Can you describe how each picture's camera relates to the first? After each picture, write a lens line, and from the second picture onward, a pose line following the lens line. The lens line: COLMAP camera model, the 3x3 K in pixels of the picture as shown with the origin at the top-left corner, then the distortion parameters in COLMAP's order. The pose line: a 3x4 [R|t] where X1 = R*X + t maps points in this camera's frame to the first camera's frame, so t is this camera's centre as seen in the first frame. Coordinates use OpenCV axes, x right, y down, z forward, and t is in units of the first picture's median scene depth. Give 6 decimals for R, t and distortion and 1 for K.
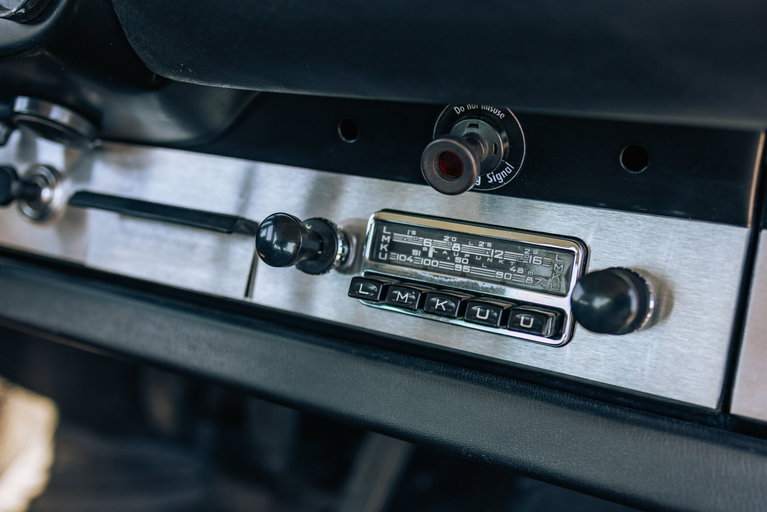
lens RADIAL K [[780.2, 0, 381.3], [0, 780.2, 253.4], [0, 0, 1]] dist [0.000538, 0.000000]
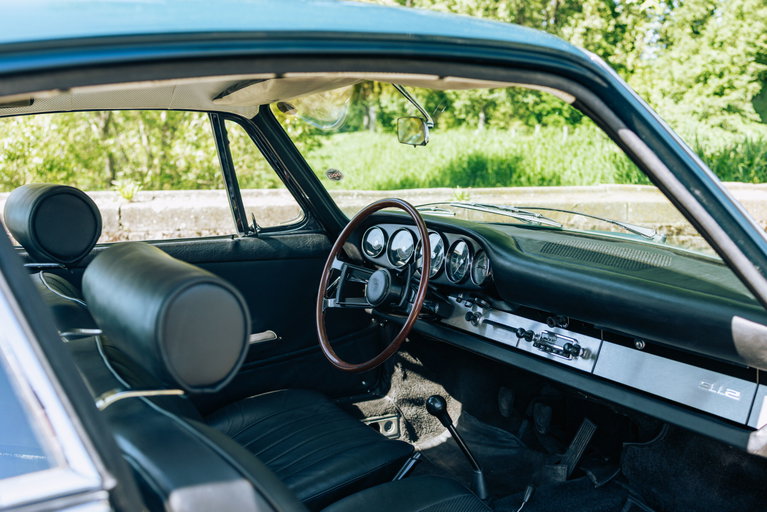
lens RADIAL K [[780.2, 0, 383.4], [0, 780.2, 251.2], [0, 0, 1]] dist [0.000538, 0.000000]
pose [[0.870799, 0.067775, -0.486945, 1.276500], [-0.155441, 0.977600, -0.141906, 0.266990], [0.466420, 0.199263, 0.861828, -3.261102]]
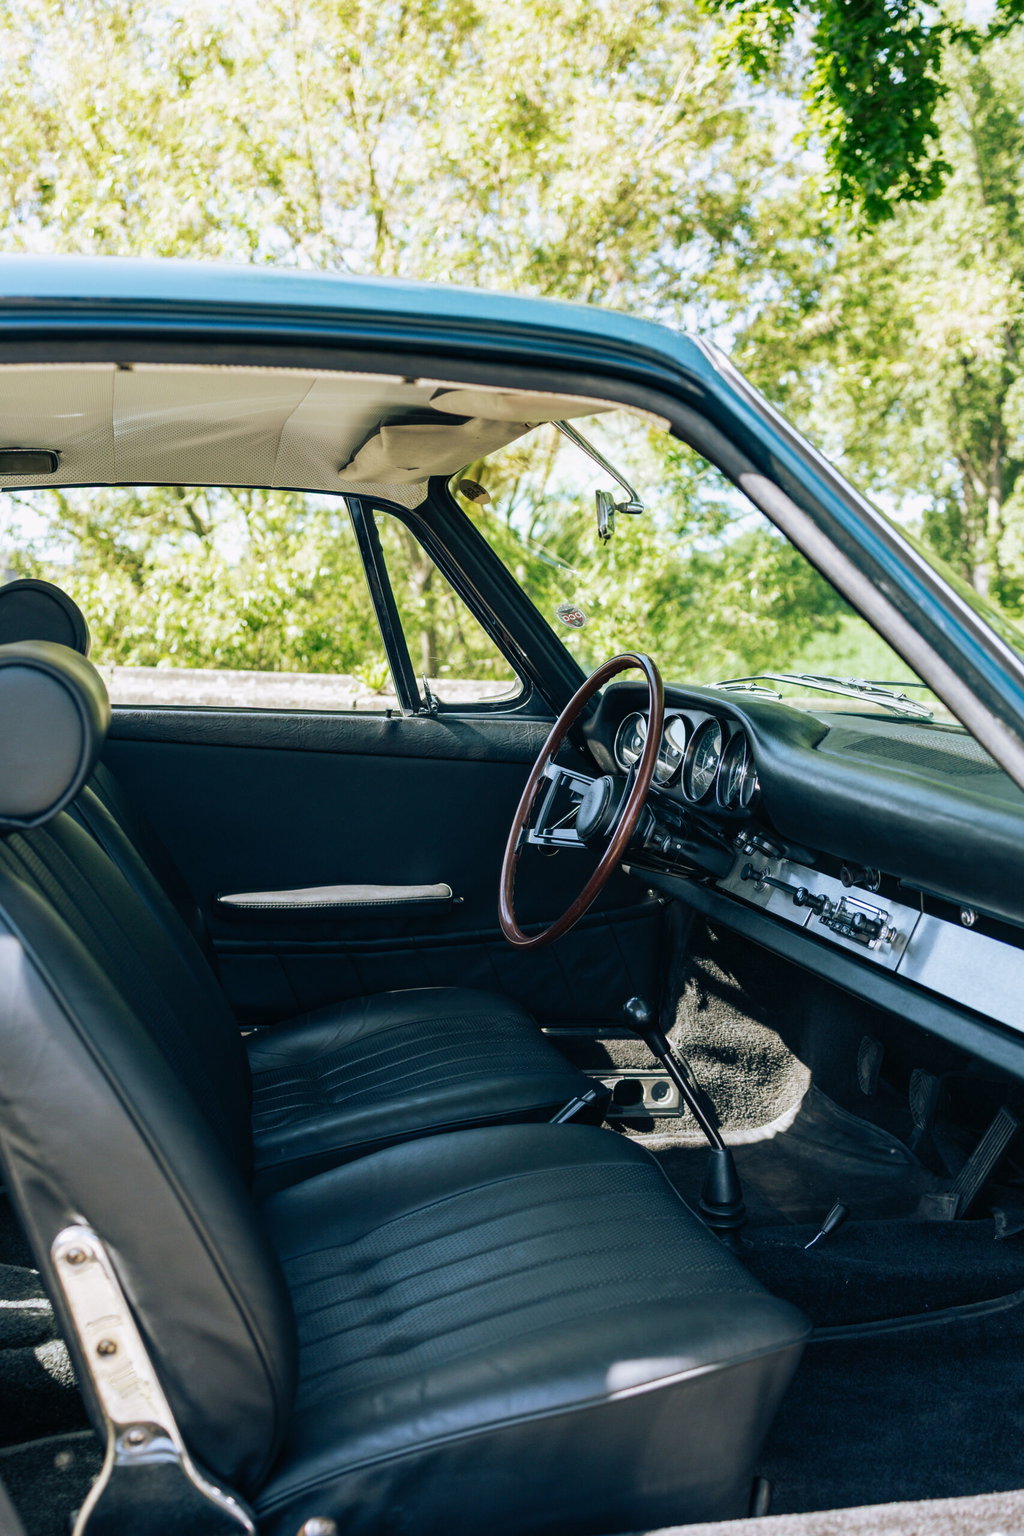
lens RADIAL K [[1562.5, 0, 509.6], [0, 1562.5, 774.8], [0, 0, 1]] dist [0.000538, 0.000000]
pose [[0.676270, 0.096772, -0.730270, 2.622623], [-0.269411, 0.955149, -0.122916, 0.435031], [0.685622, 0.279867, 0.672010, -2.939162]]
